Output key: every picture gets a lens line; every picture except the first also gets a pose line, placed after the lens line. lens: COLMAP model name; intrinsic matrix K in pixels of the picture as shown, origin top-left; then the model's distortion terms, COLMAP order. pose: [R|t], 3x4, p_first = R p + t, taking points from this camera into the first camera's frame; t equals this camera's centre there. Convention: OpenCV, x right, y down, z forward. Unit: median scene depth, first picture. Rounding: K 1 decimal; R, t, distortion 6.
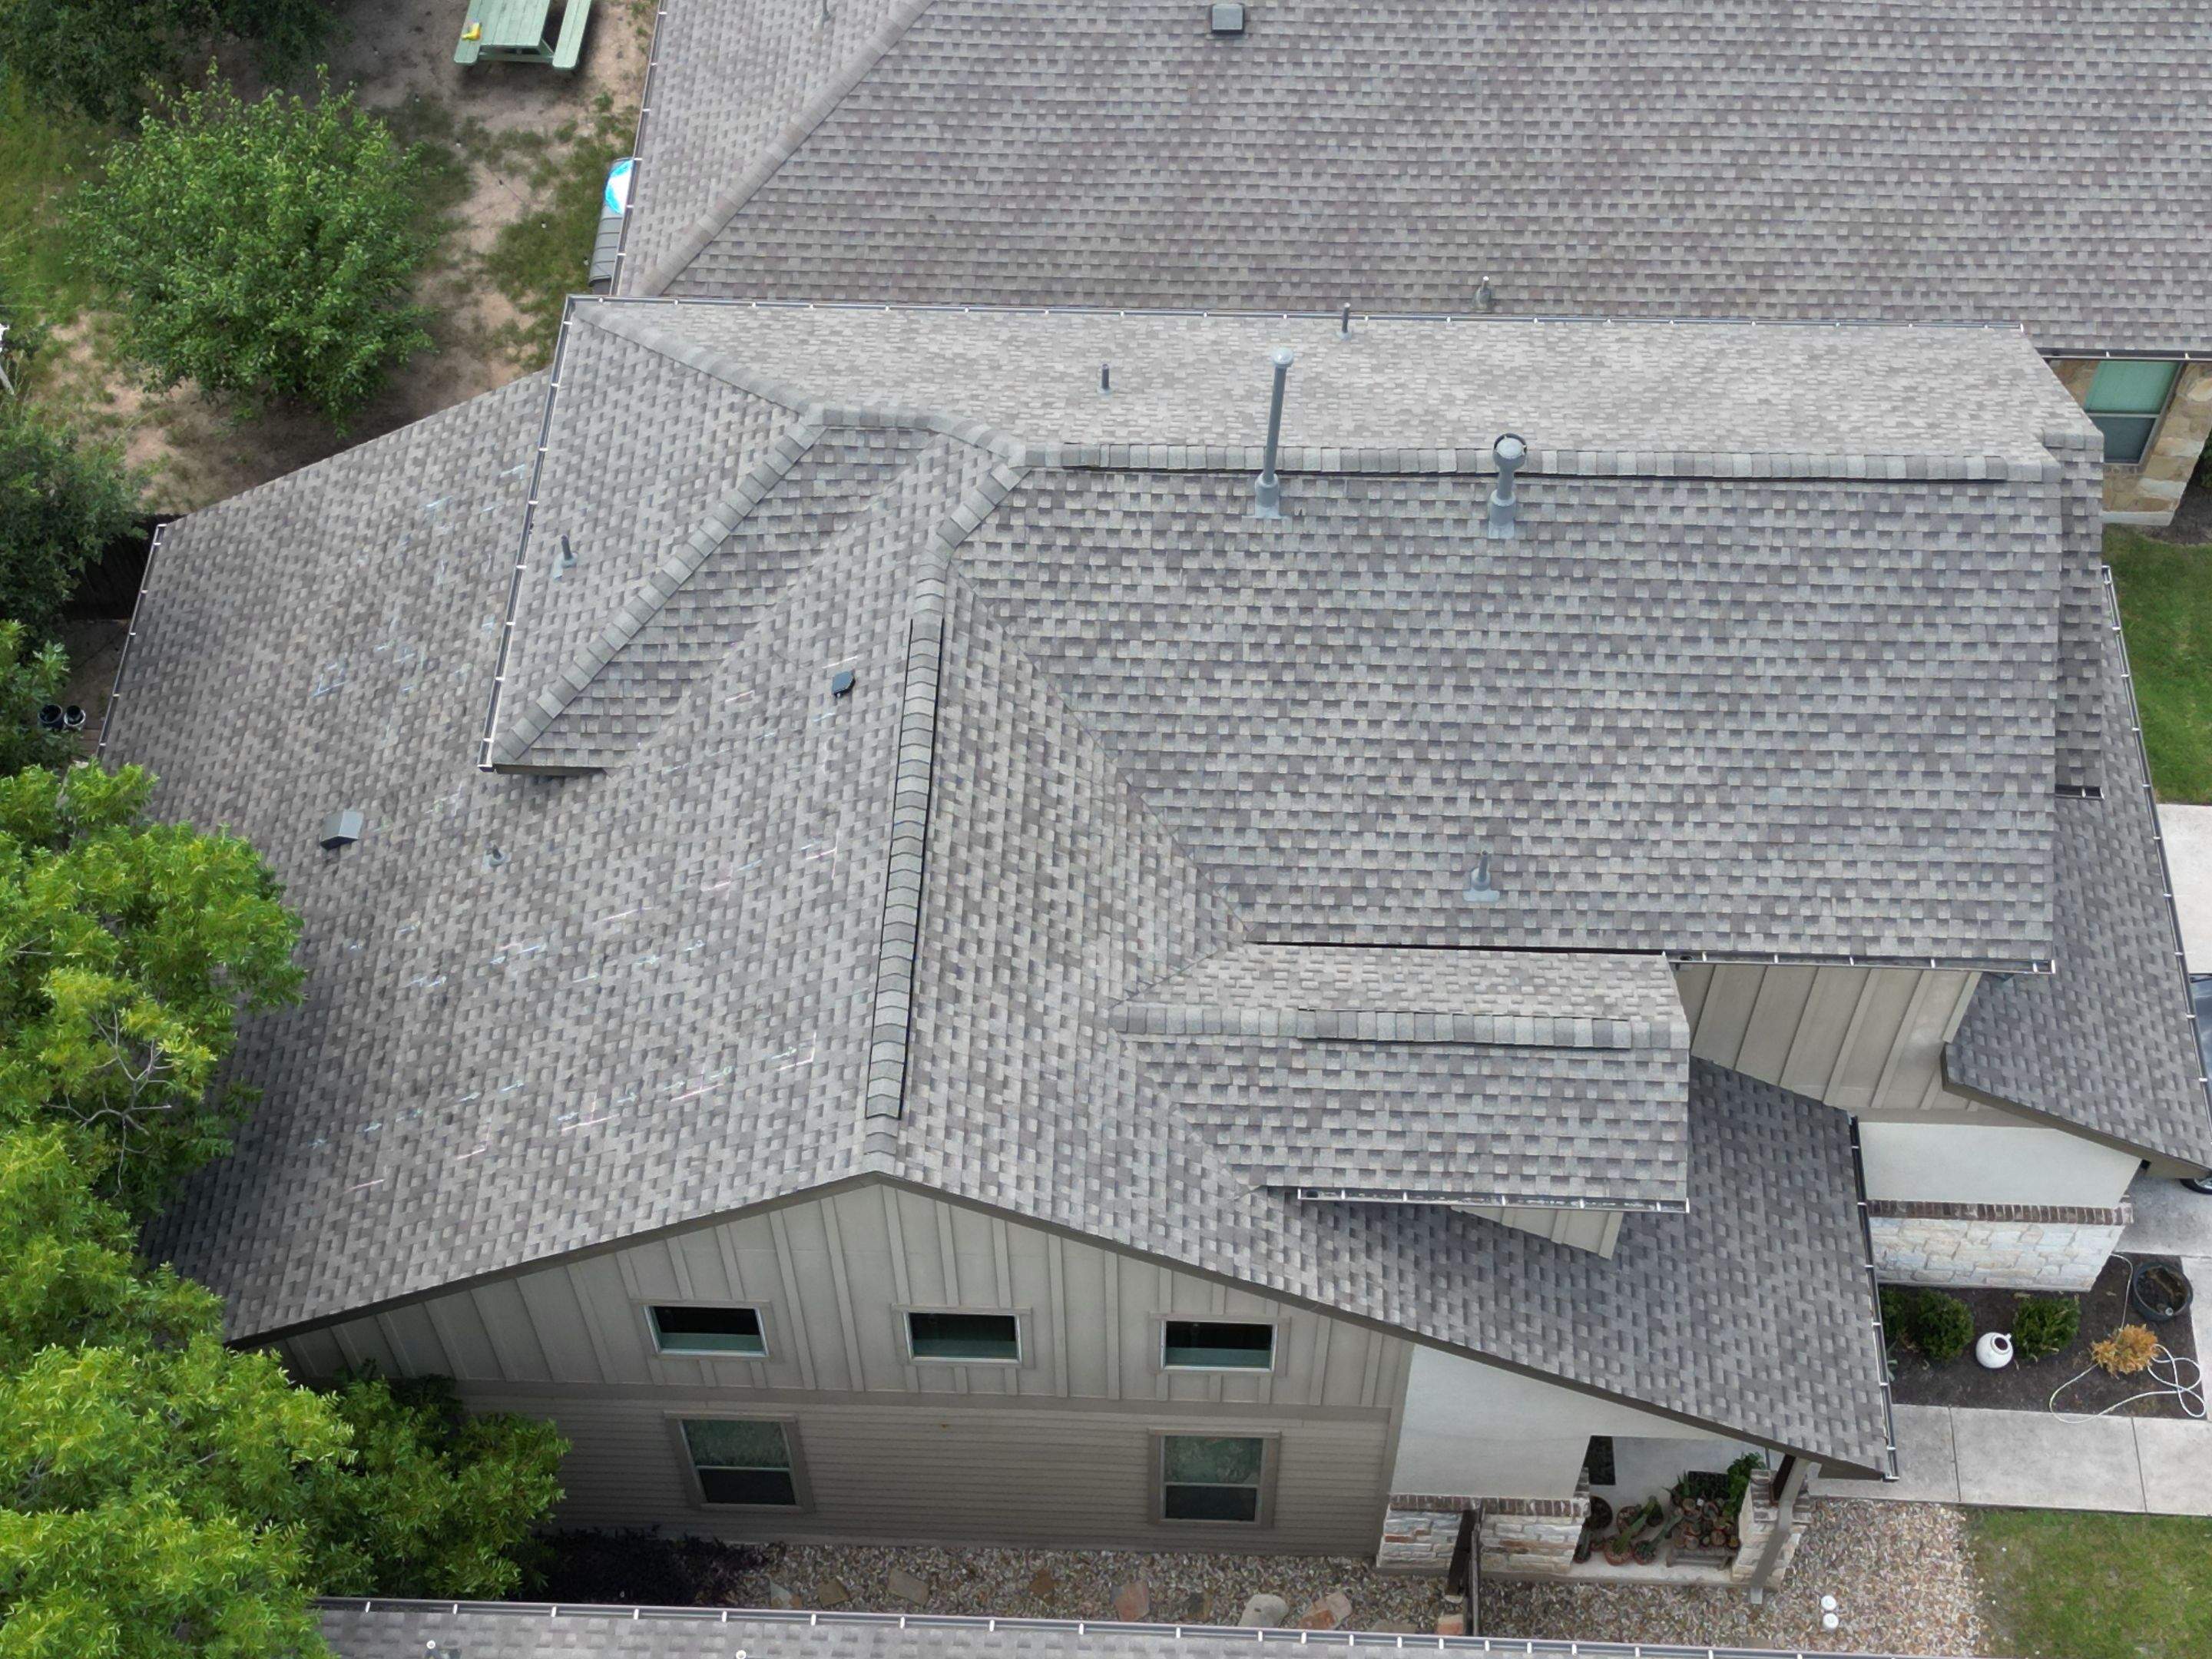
lens RADIAL K [[3081.3, 0, 1097.2], [0, 3081.3, 842.5], [0, 0, 1]] dist [0.095846, 0.000000]
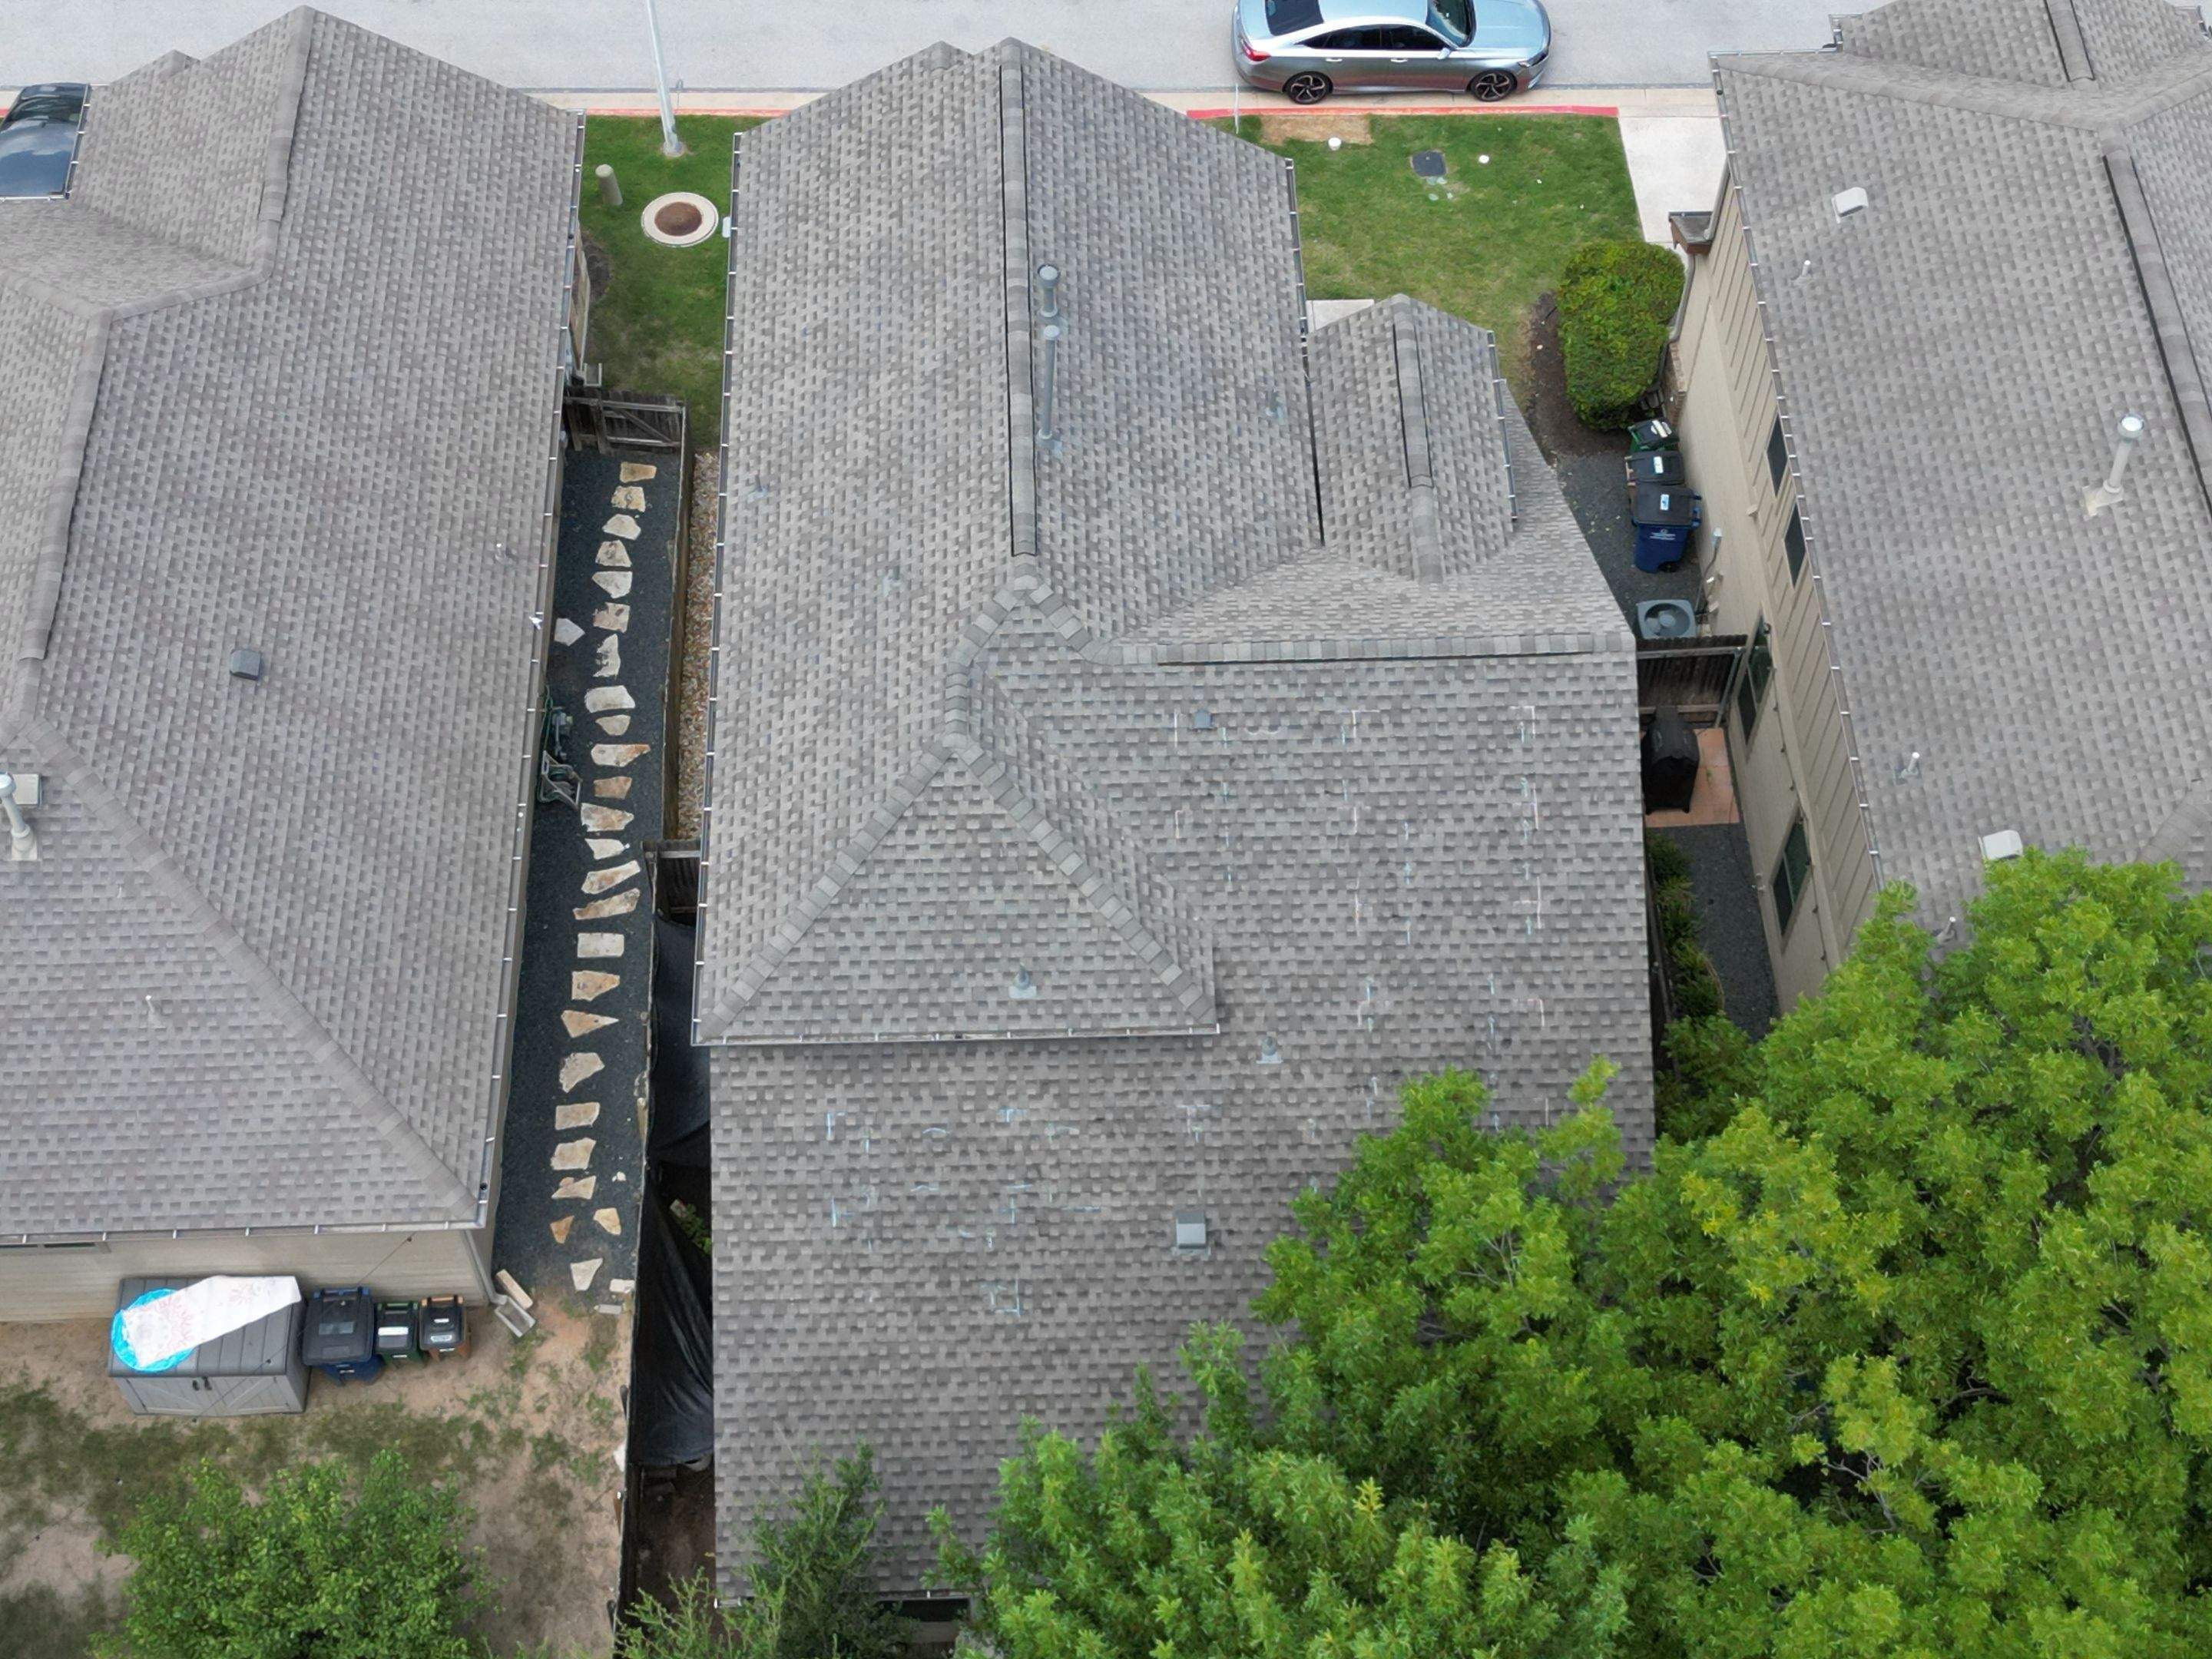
lens RADIAL K [[3081.3, 0, 1114.6], [0, 3081.3, 835.3], [0, 0, 1]] dist [0.095846, 0.000000]
pose [[-0.072939, -0.816517, 0.572696, -0.872073], [0.818000, 0.279537, 0.502728, -0.728921], [-0.570576, 0.505133, 0.647521, 0.195365]]
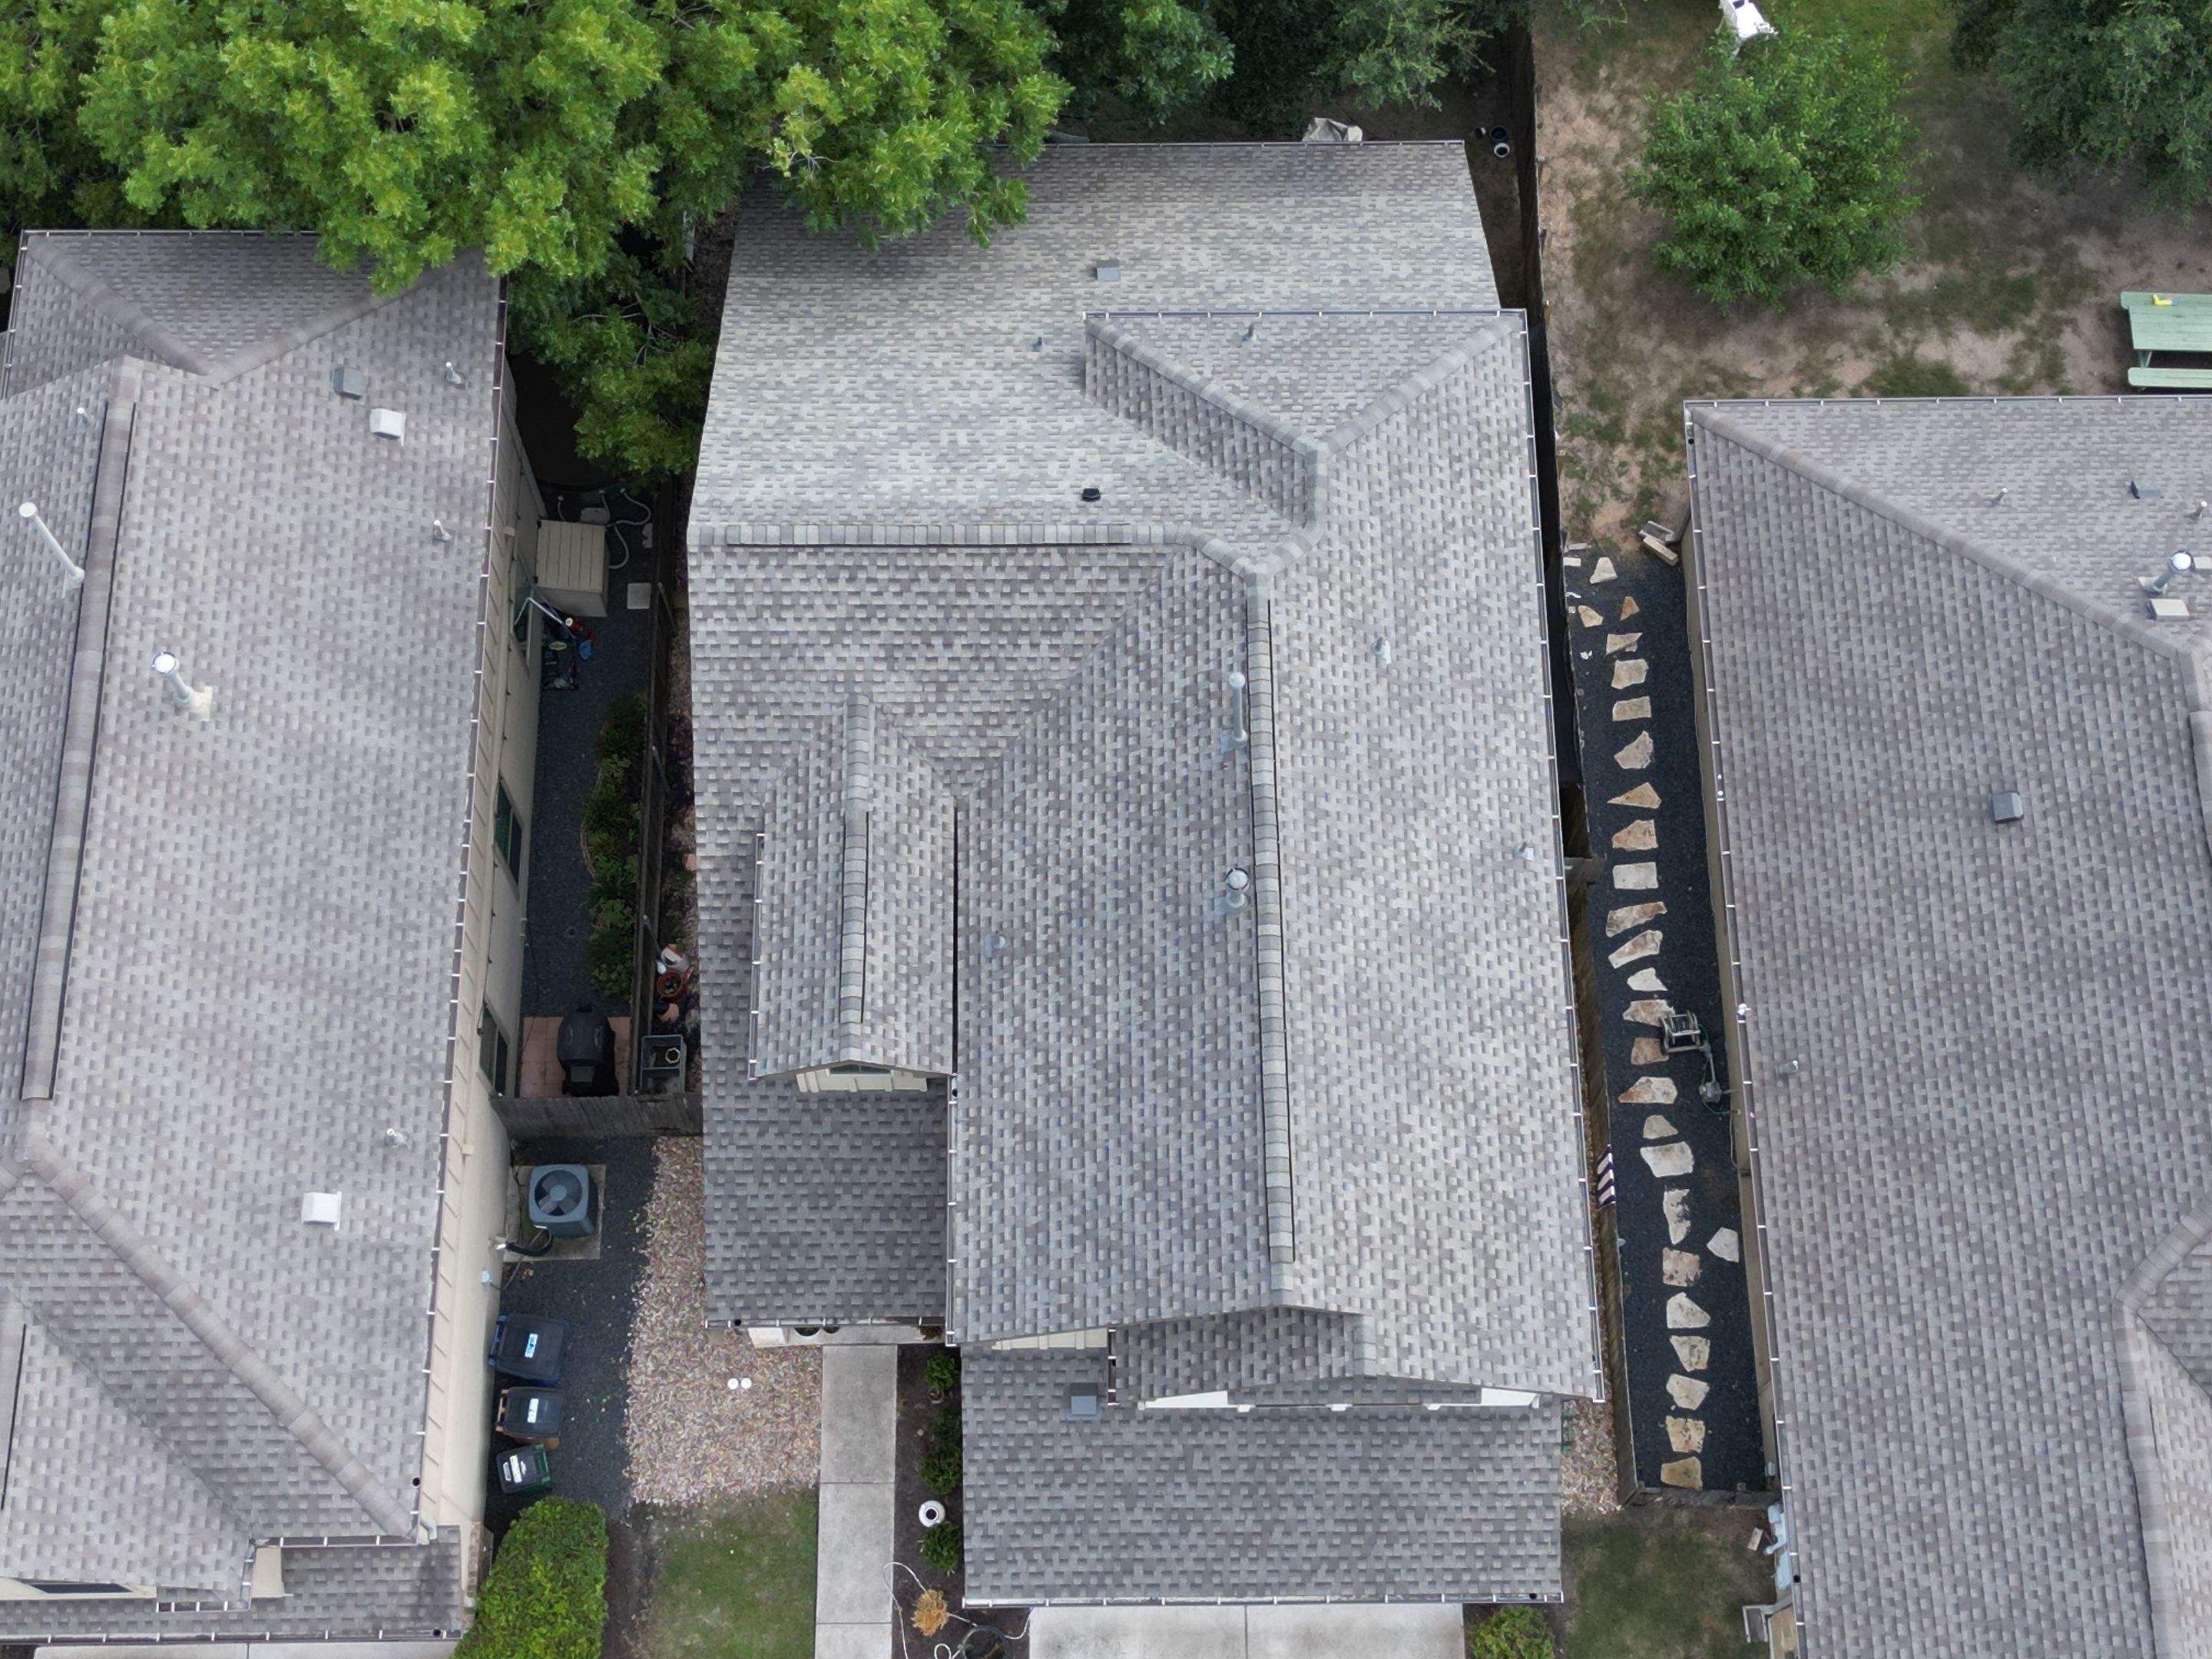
lens RADIAL K [[3081.3, 0, 1083.5], [0, 3081.3, 830.2], [0, 0, 1]] dist [0.095846, 0.000000]
pose [[0.047737, 0.933401, -0.355646, 0.576525], [-0.825175, 0.237487, 0.512530, -0.750239], [0.562857, 0.269004, 0.781556, -0.086872]]
